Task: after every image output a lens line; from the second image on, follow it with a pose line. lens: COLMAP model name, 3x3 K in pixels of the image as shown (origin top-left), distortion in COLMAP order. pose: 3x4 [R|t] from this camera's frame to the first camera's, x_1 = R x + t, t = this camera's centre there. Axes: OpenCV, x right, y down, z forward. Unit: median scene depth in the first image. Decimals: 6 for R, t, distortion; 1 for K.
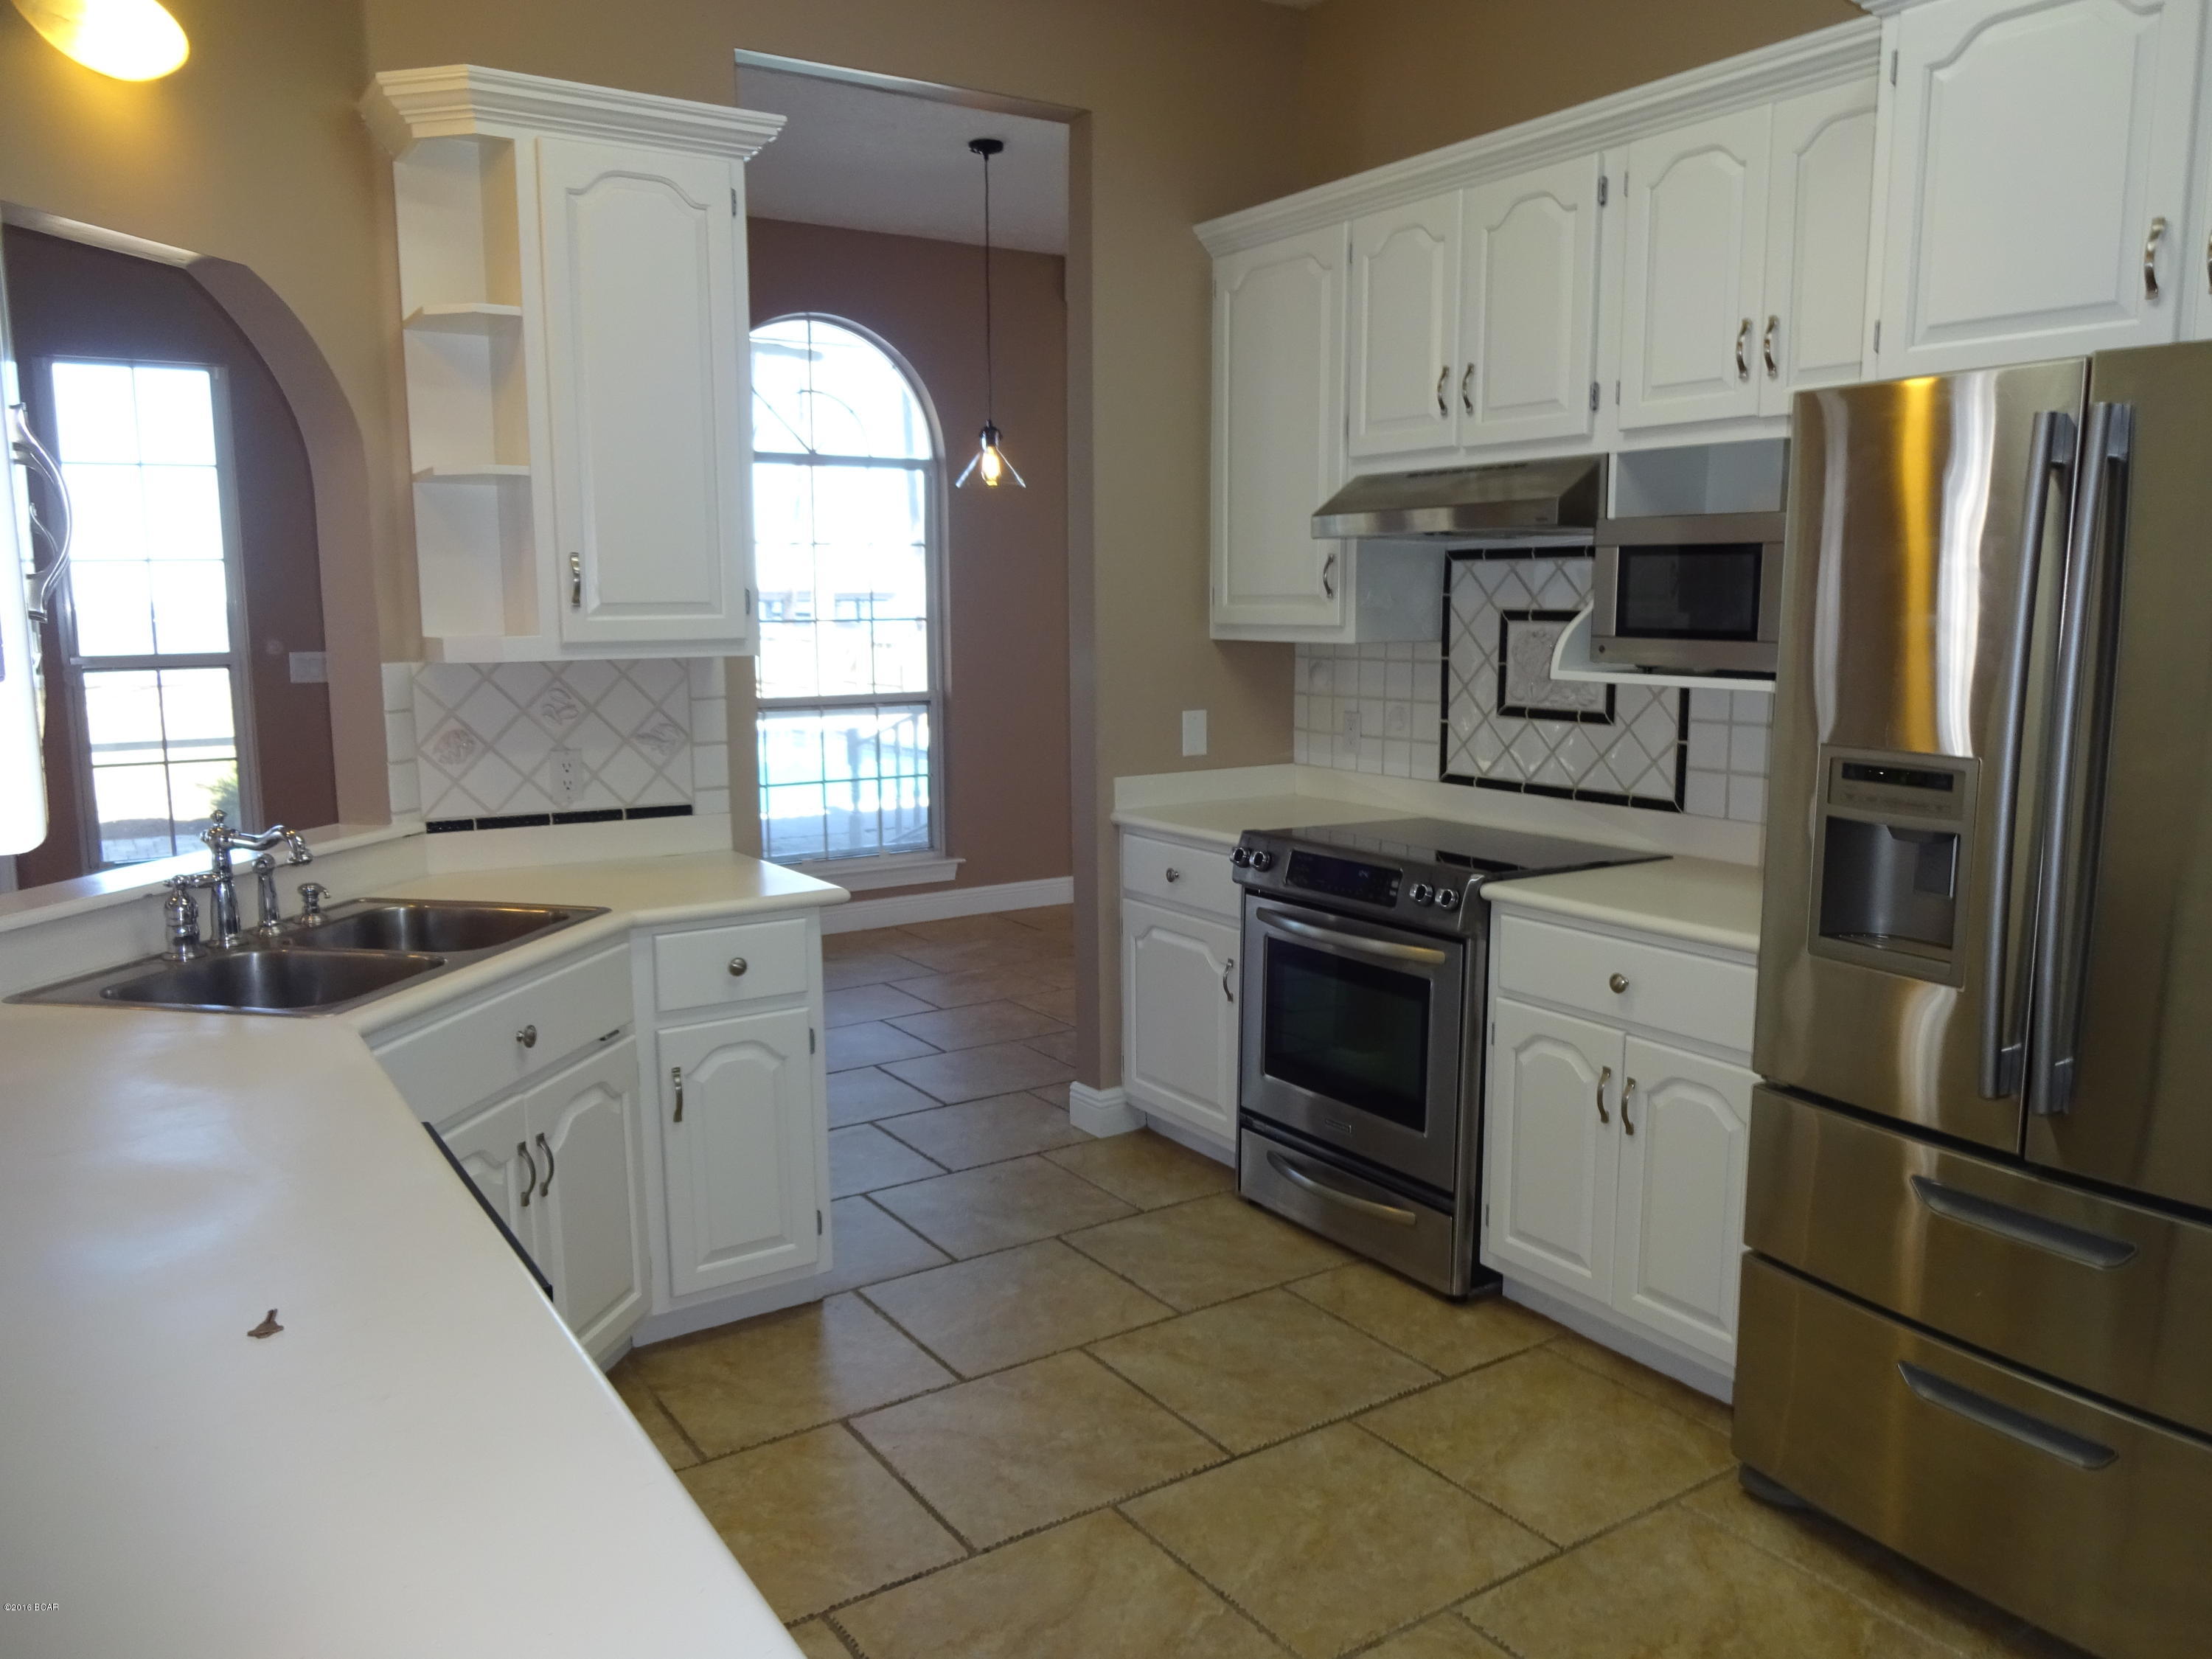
lens RADIAL K [[1644.2, 0, 1106.0], [0, 1644.2, 829.5], [0, 0, 1]] dist [-0.008014, 0.004805]
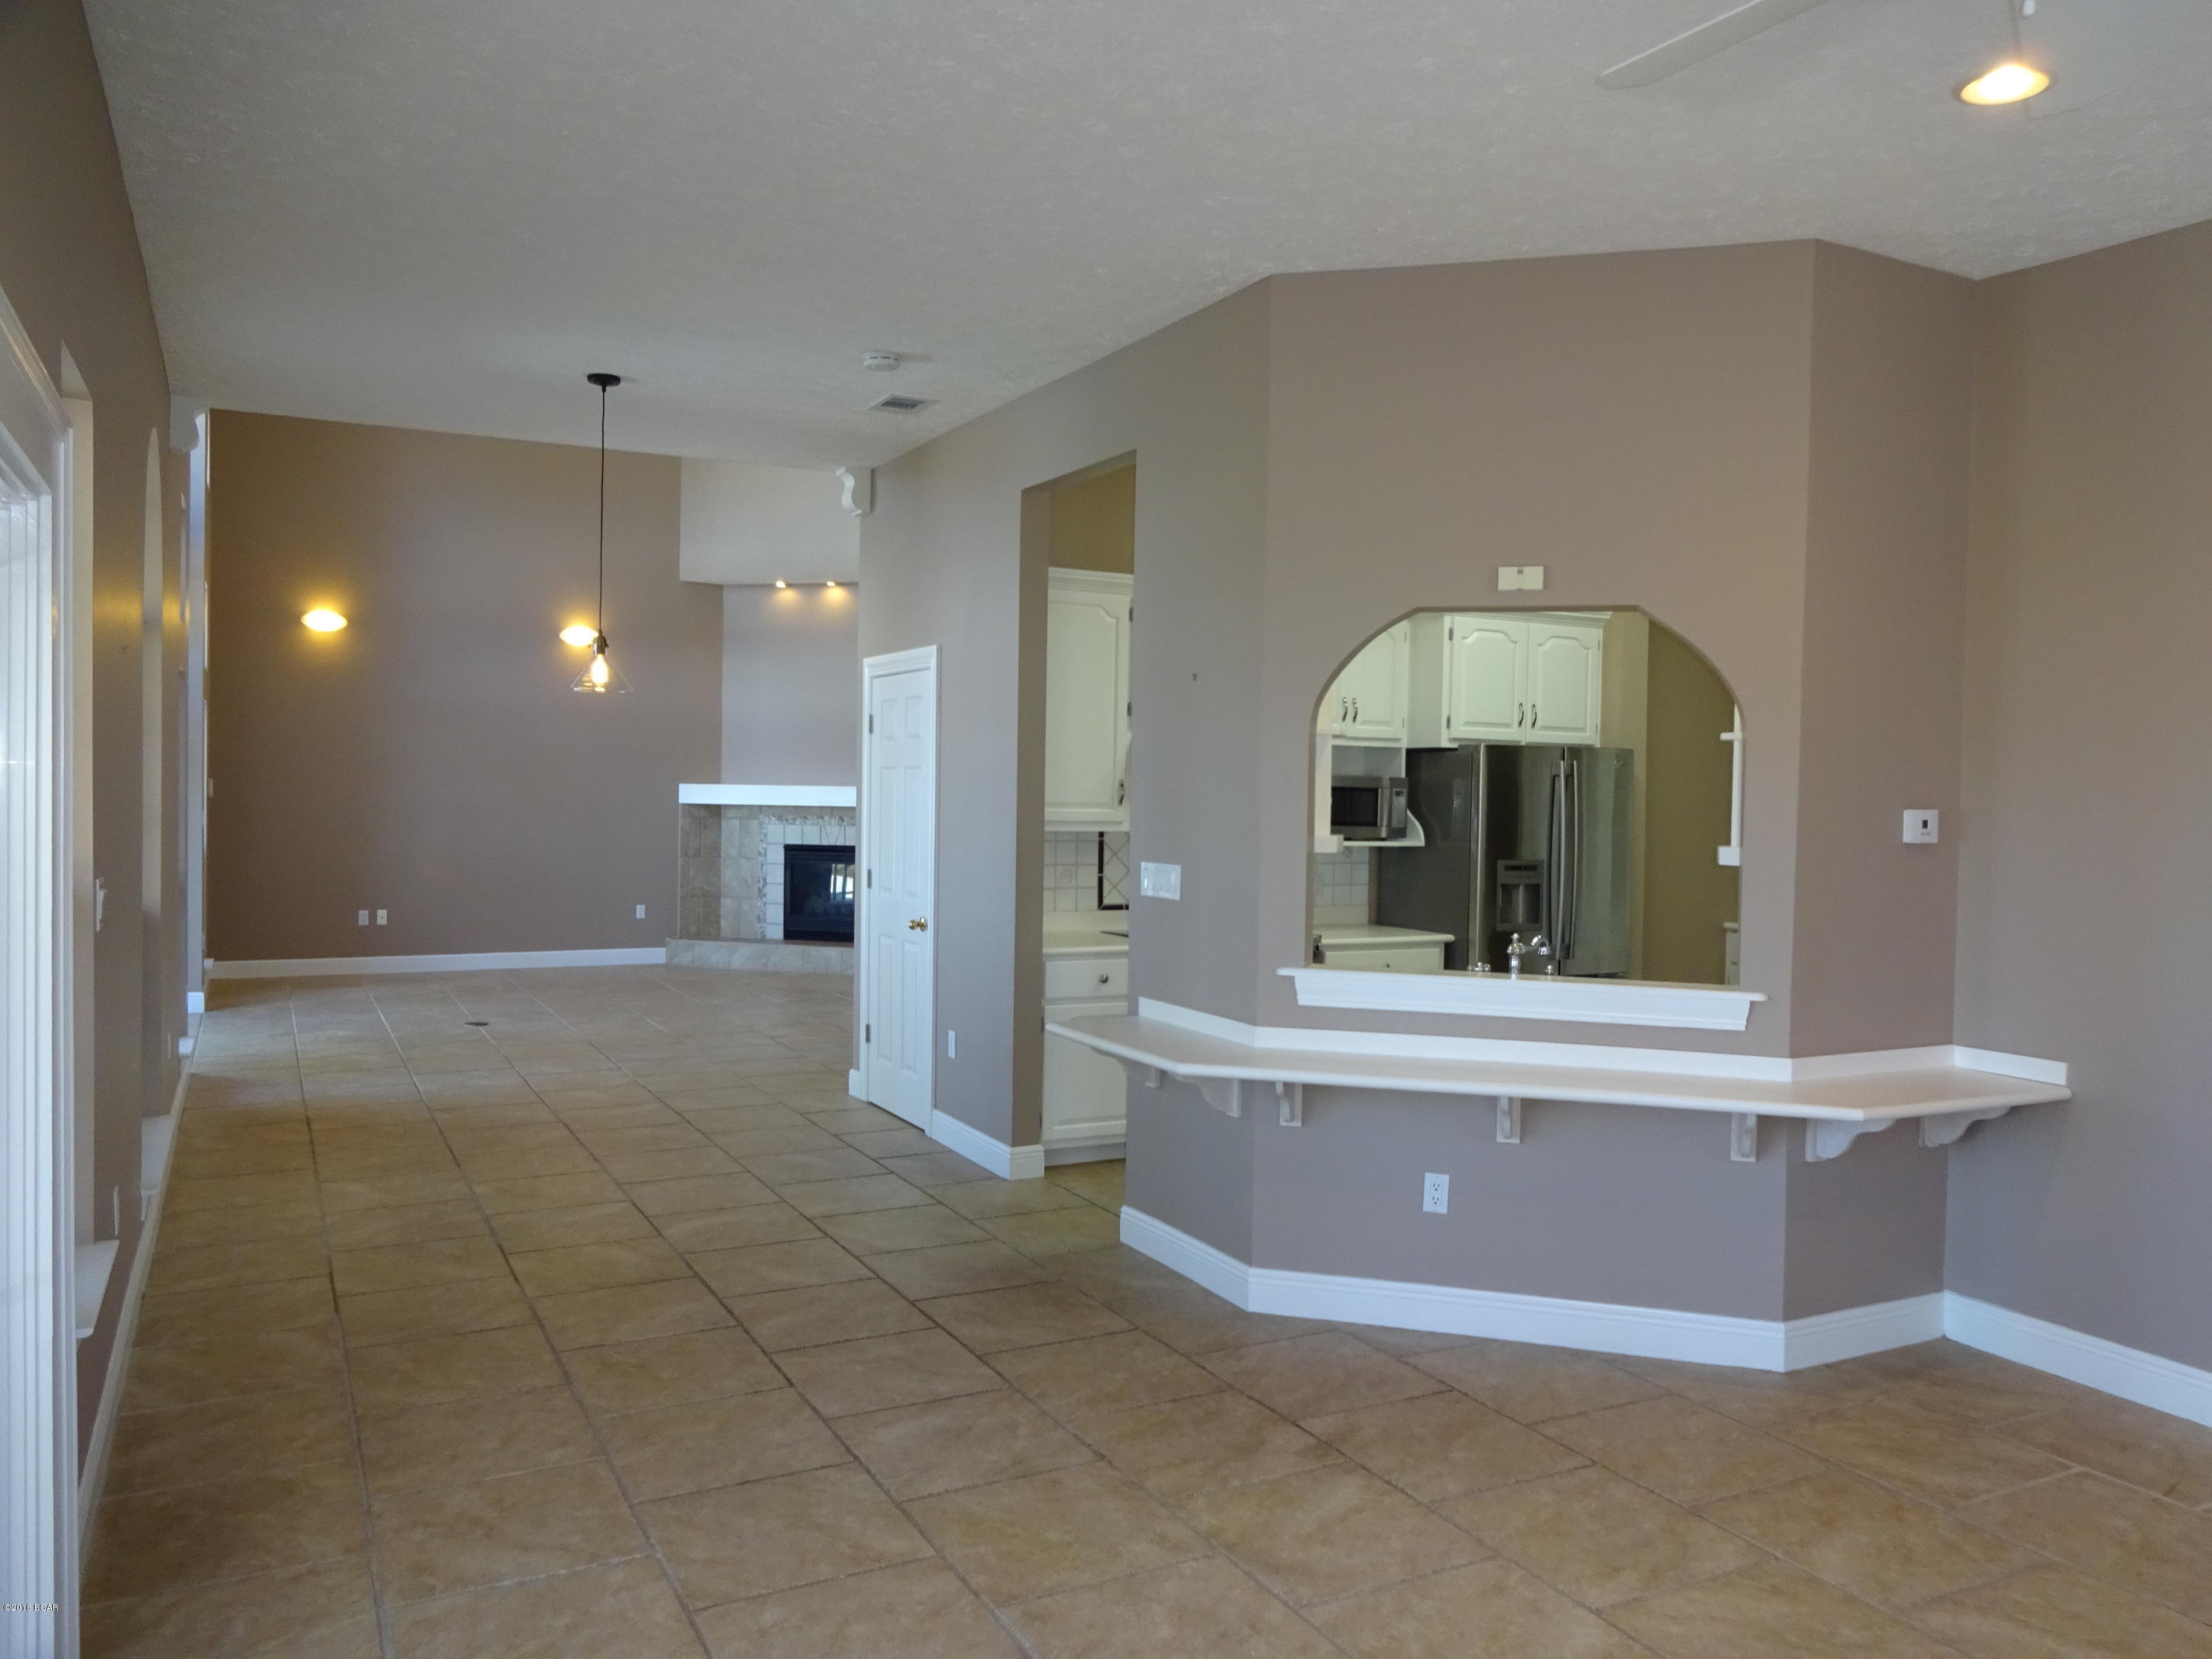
lens RADIAL K [[1632.1, 0, 1106.0], [0, 1632.1, 829.5], [0, 0, 1]] dist [-0.003582, 0.001105]
pose [[0.099451, -0.014141, 0.994942, -1.480744], [0.122463, 0.992471, 0.001865, -0.114008], [-0.987478, 0.121658, 0.100434, 0.801431]]
